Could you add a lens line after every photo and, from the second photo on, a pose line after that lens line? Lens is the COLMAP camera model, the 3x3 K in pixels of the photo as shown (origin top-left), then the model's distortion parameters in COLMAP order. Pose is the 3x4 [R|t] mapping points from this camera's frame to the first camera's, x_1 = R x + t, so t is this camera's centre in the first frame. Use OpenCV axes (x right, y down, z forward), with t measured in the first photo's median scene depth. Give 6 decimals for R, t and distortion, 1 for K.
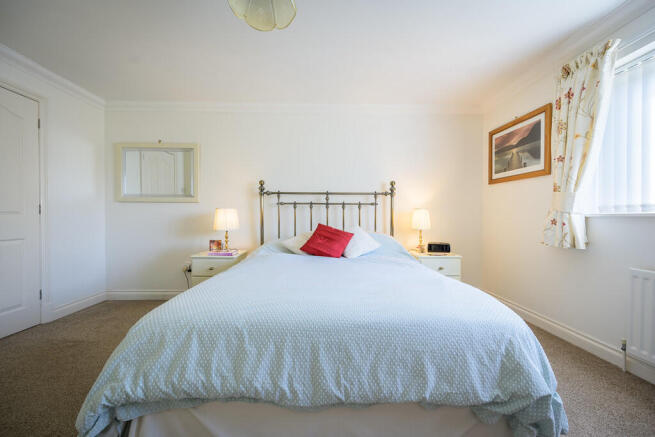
lens RADIAL K [[256.4, 0, 326.3], [0, 256.4, 219.0], [0, 0, 1]] dist [0.000555, -0.000003]
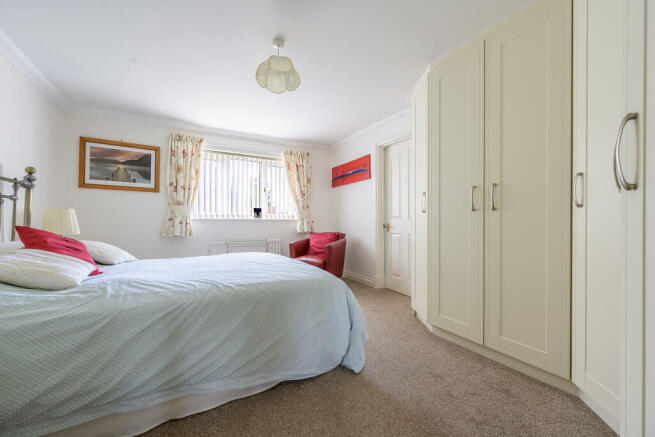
lens RADIAL K [[256.4, 0, 327.6], [0, 256.4, 219.1], [0, 0, 1]] dist [0.000555, -0.000003]
pose [[-0.486462, 0.004401, 0.873691, -0.847903], [0.006087, 0.999980, -0.001648, -0.002814], [-0.873681, 0.004516, -0.486479, 0.742522]]
